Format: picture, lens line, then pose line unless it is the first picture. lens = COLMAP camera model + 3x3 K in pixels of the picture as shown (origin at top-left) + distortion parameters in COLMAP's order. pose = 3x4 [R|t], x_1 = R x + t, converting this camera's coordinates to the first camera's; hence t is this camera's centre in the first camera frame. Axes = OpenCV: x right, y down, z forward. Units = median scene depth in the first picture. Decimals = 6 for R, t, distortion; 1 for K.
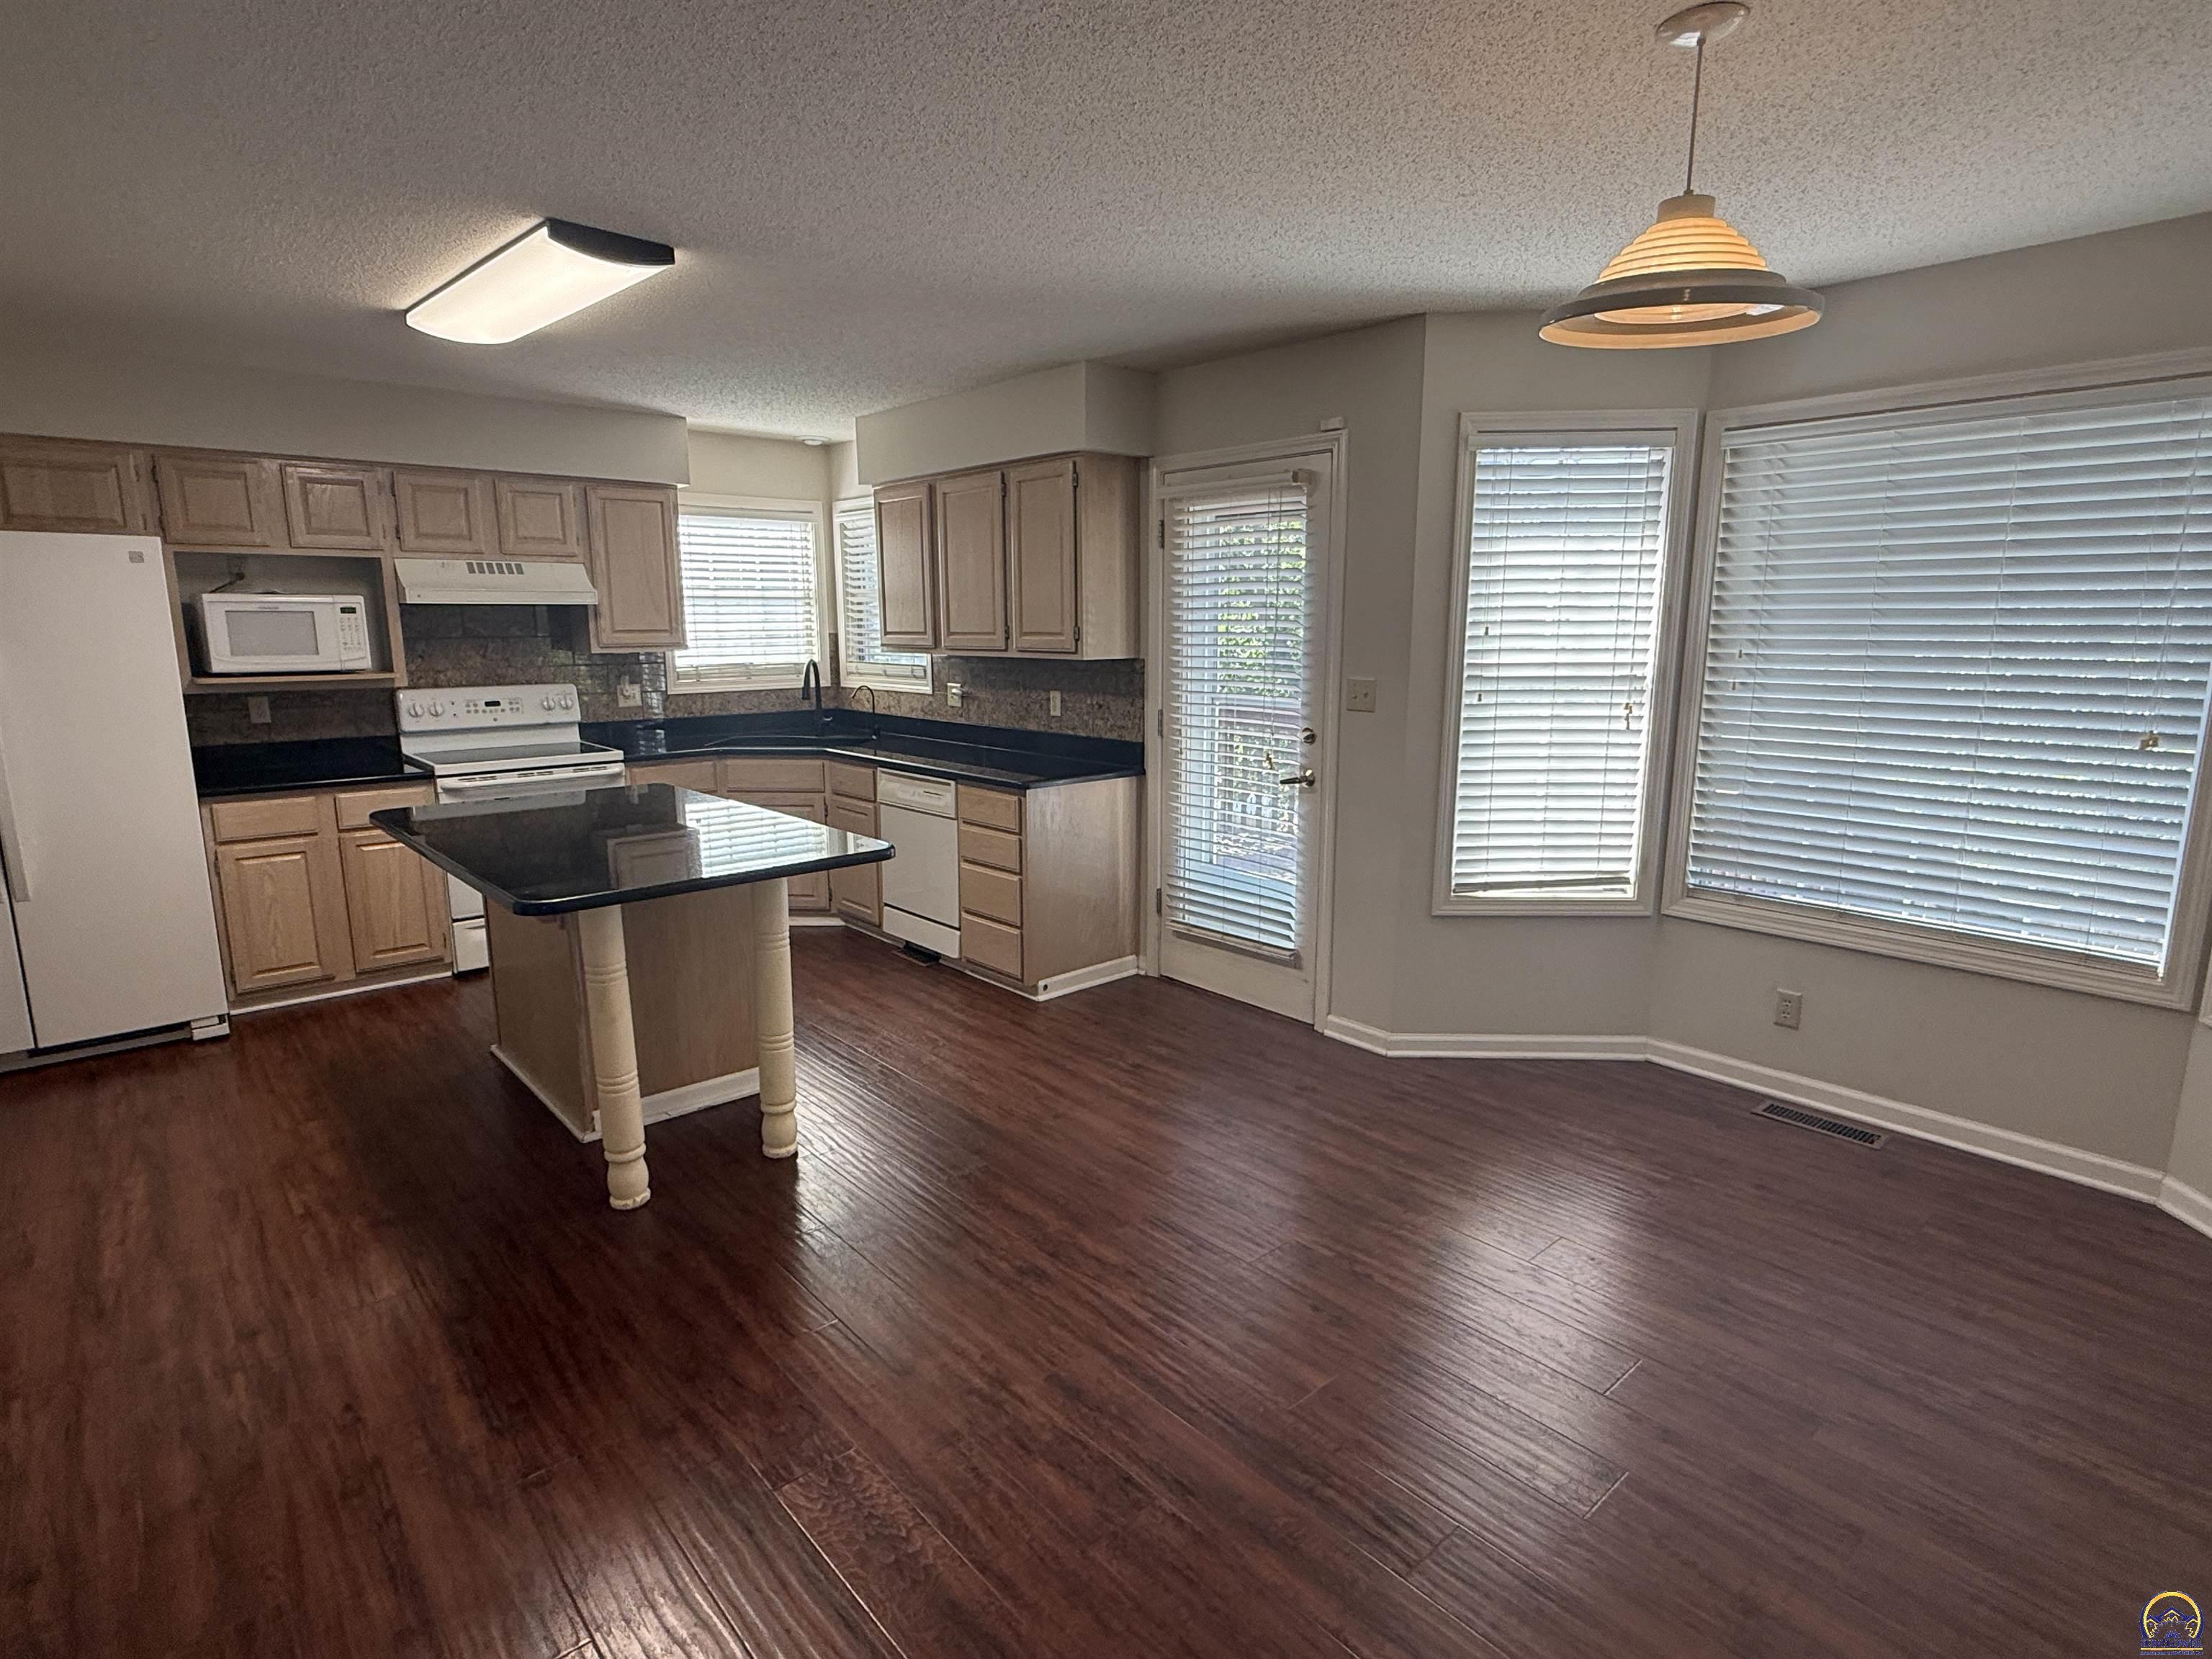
lens RADIAL K [[1130.3, 0, 1106.0], [0, 1130.3, 829.5], [0, 0, 1]] dist [0.000118, -0.000731]
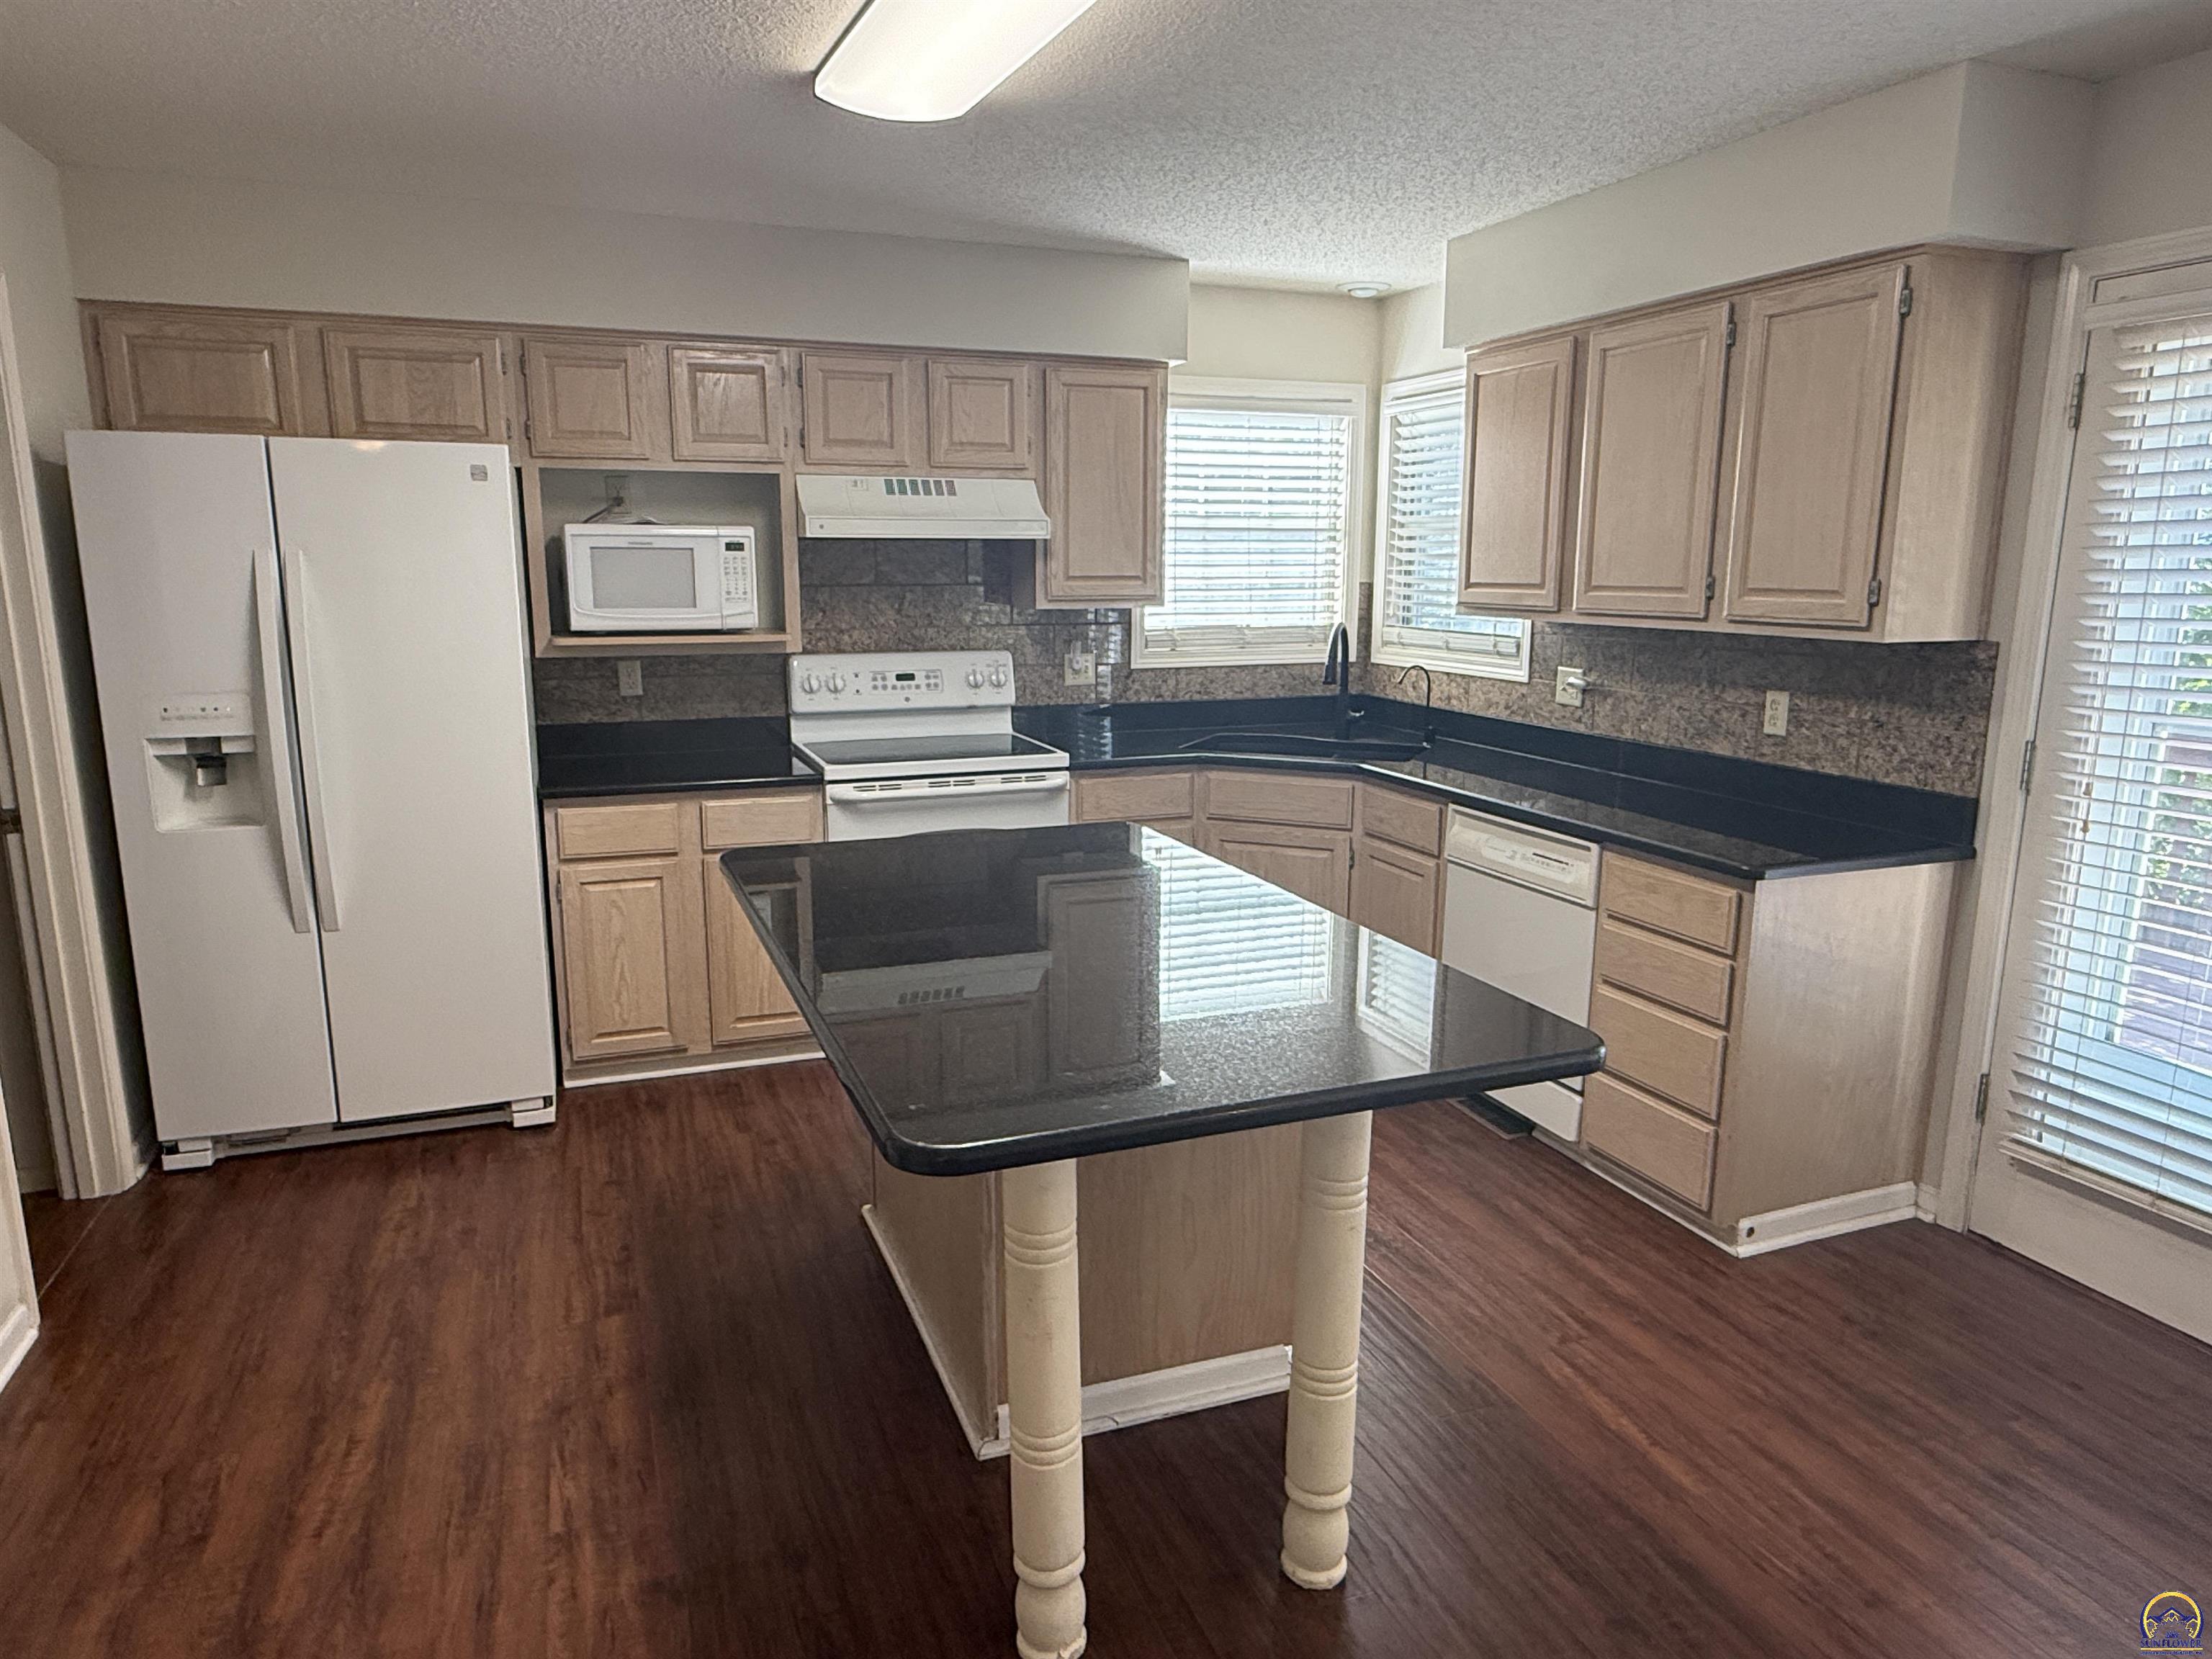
lens RADIAL K [[1368.5, 0, 1106.0], [0, 1368.5, 829.5], [0, 0, 1]] dist [-0.000898, 0.001010]
pose [[0.935309, 0.073808, -0.346049, -0.125683], [-0.069754, 0.997271, 0.024172, -0.048831], [0.346889, 0.001530, 0.937905, 0.249462]]
